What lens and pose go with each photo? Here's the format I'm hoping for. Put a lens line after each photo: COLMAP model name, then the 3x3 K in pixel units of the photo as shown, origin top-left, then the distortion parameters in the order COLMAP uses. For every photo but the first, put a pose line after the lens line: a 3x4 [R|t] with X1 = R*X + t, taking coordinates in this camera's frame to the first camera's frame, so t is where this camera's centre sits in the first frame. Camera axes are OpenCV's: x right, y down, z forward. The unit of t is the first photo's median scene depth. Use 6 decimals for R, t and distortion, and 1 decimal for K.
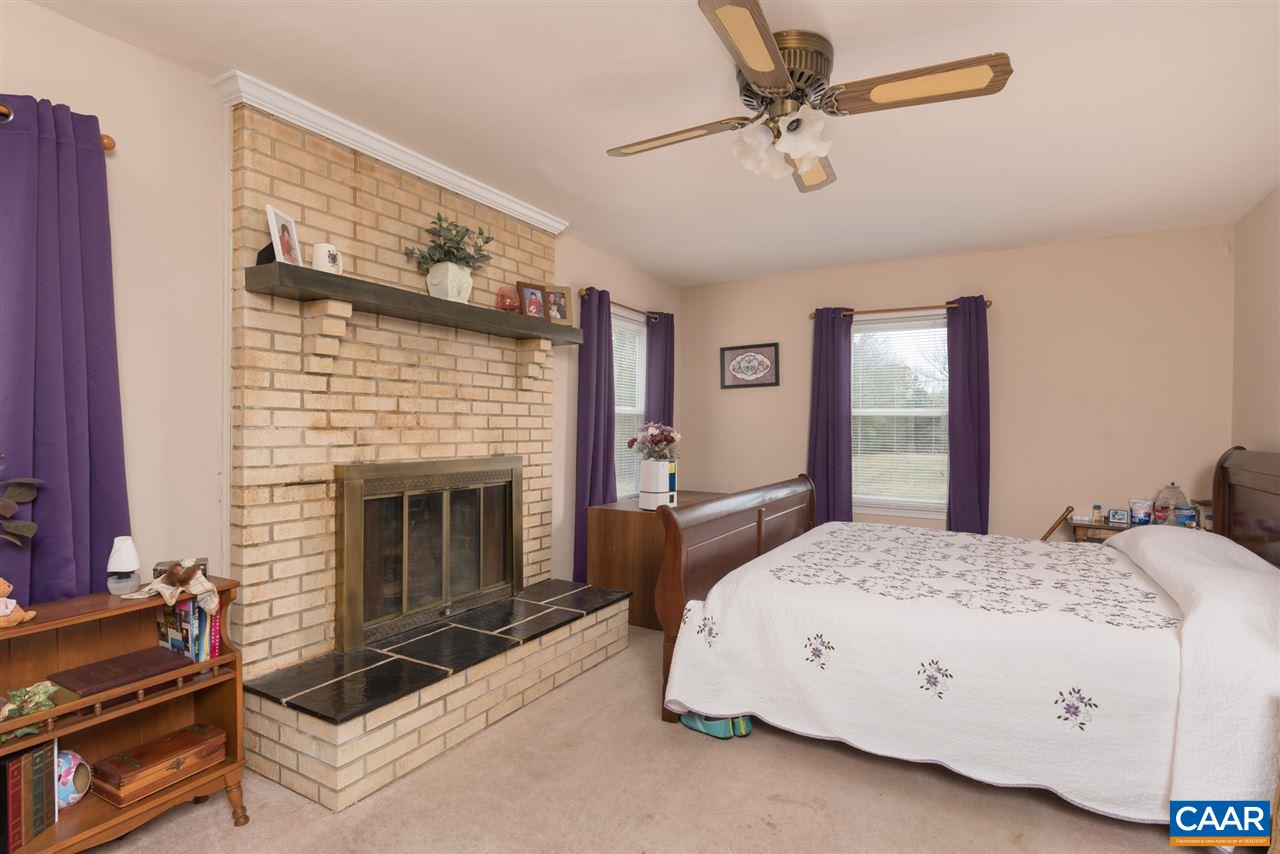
lens RADIAL K [[621.8, 0, 640.0], [0, 621.8, 427.0], [0, 0, 1]] dist [-0.000533, -0.000018]
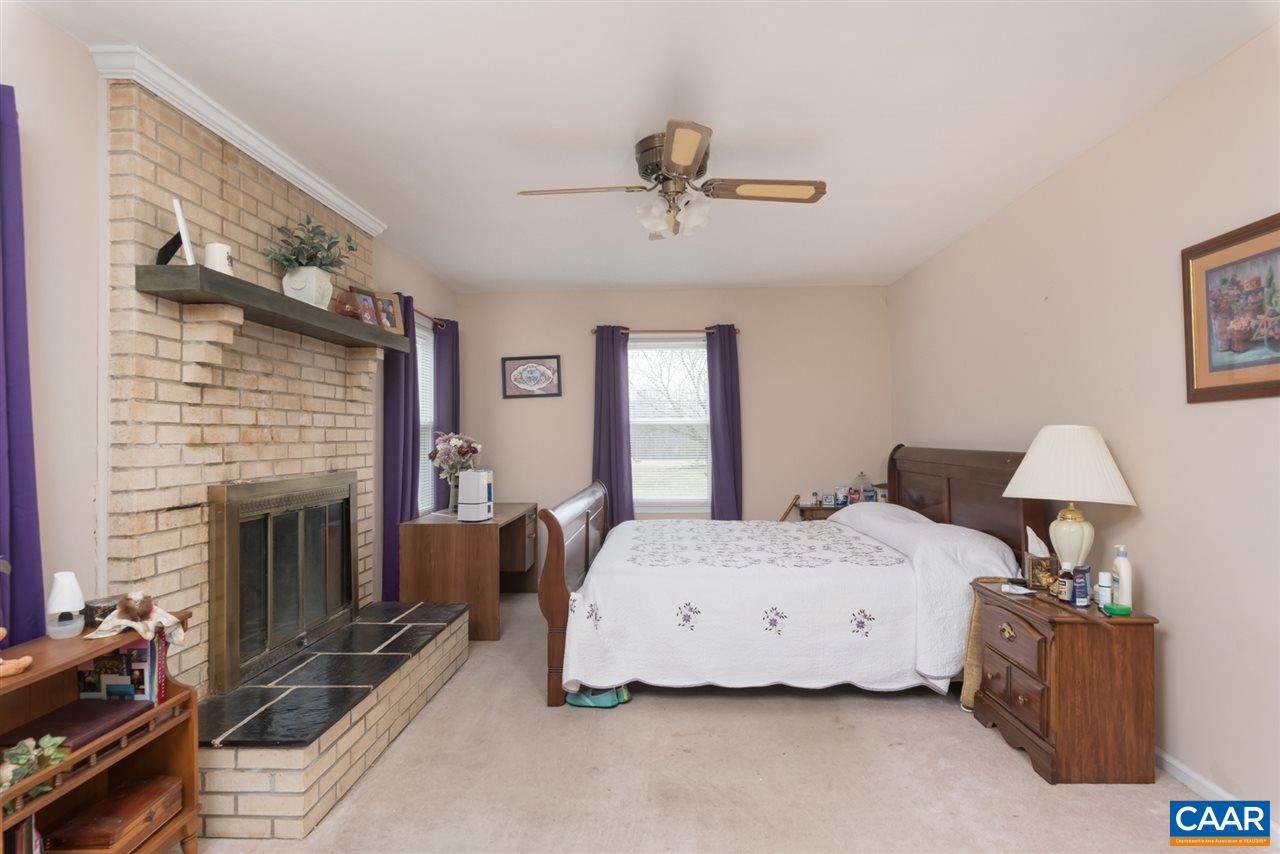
lens RADIAL K [[692.7, 0, 634.5], [0, 692.7, 412.8], [0, 0, 1]] dist [0.001438, 0.000289]
pose [[0.888122, -0.000886, 0.459607, -0.370423], [0.016603, 0.999407, -0.030156, -0.003290], [-0.459308, 0.034413, 0.887610, -0.157254]]
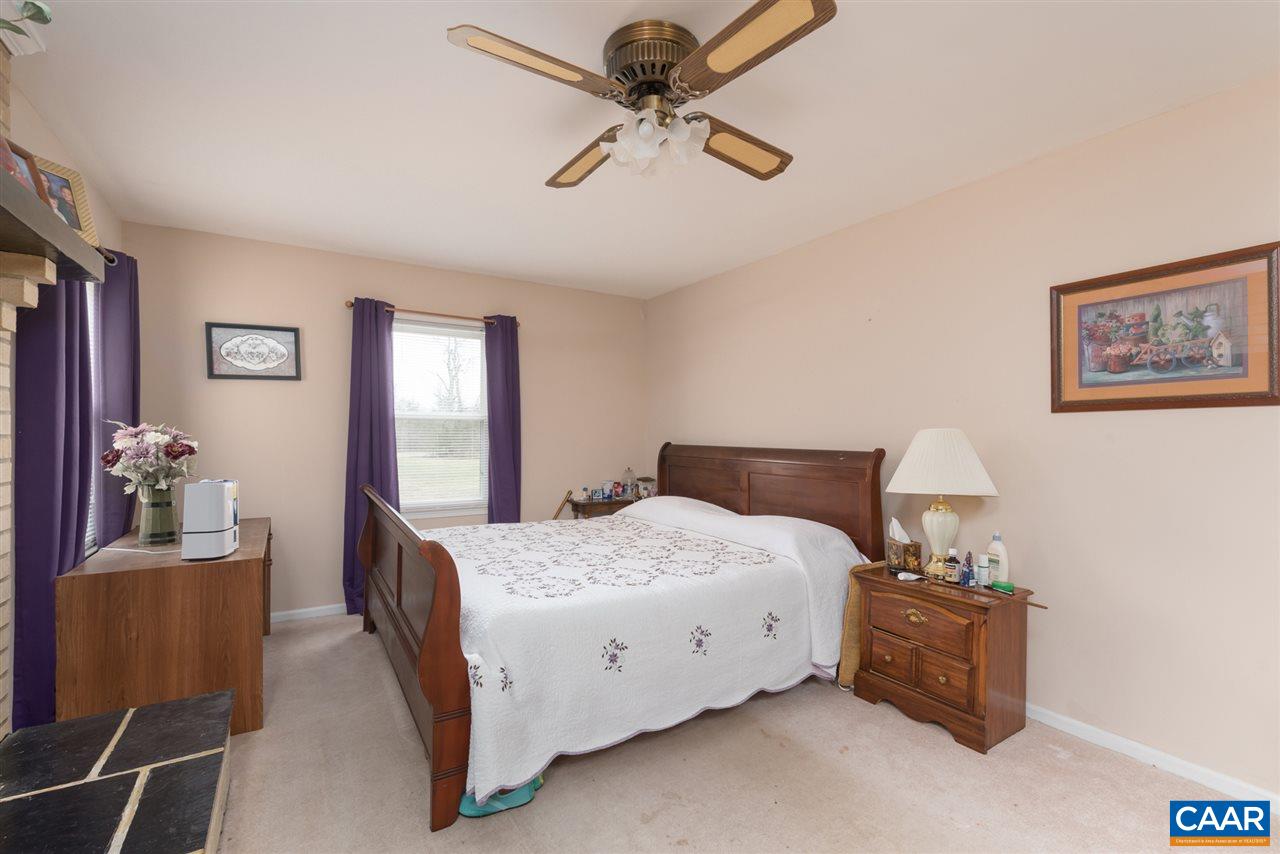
lens RADIAL K [[565.4, 0, 644.7], [0, 565.4, 430.7], [0, 0, 1]] dist [-0.001545, -0.000149]
pose [[0.468472, -0.004036, 0.883469, -0.417088], [-0.000655, 0.999988, 0.004915, -0.006208], [-0.883478, -0.002881, 0.468464, 0.447732]]
